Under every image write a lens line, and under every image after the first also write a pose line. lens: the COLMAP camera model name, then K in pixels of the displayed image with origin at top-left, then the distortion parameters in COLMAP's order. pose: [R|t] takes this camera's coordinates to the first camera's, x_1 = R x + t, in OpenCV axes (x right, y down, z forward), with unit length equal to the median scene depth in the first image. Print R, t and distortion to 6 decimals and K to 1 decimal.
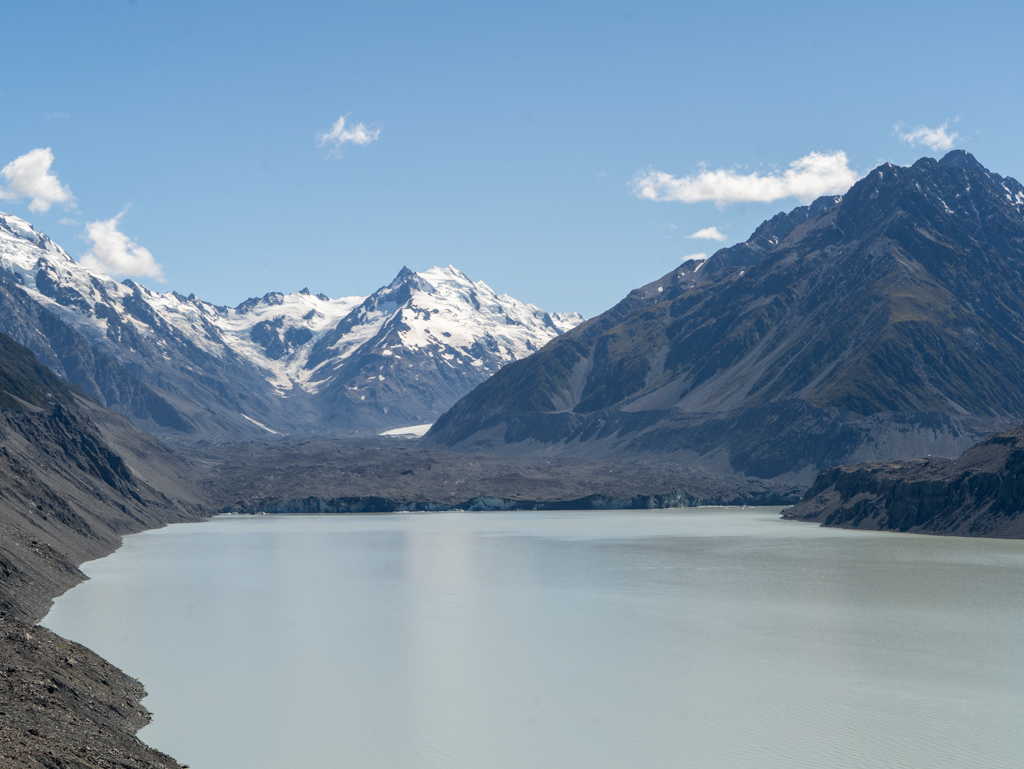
lens RADIAL K [[2023.4, 0, 512.0], [0, 2023.4, 384.5], [0, 0, 1]] dist [0.006103, 0.084953]
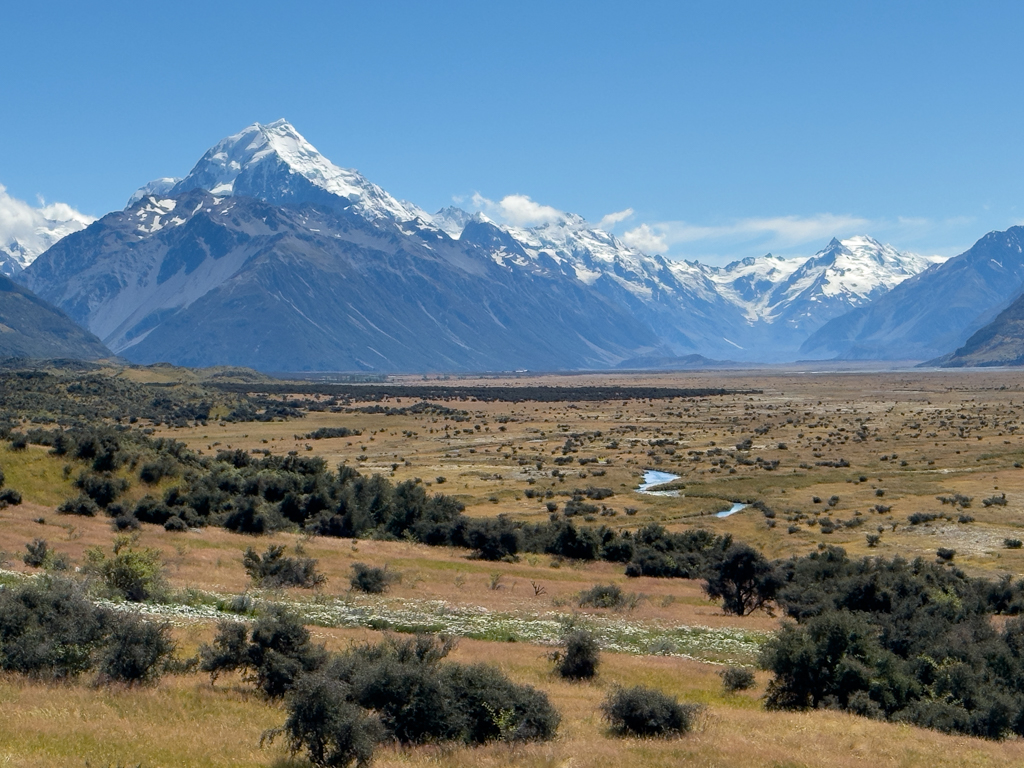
lens RADIAL K [[2285.9, 0, 512.0], [0, 2285.9, 384.0], [0, 0, 1]] dist [0.071476, 0.055983]
pose [[0.971785, -0.006199, -0.235788, 0.184912], [0.016124, 0.999062, 0.040190, -0.033306], [0.235318, -0.042858, 0.970973, -1.166629]]
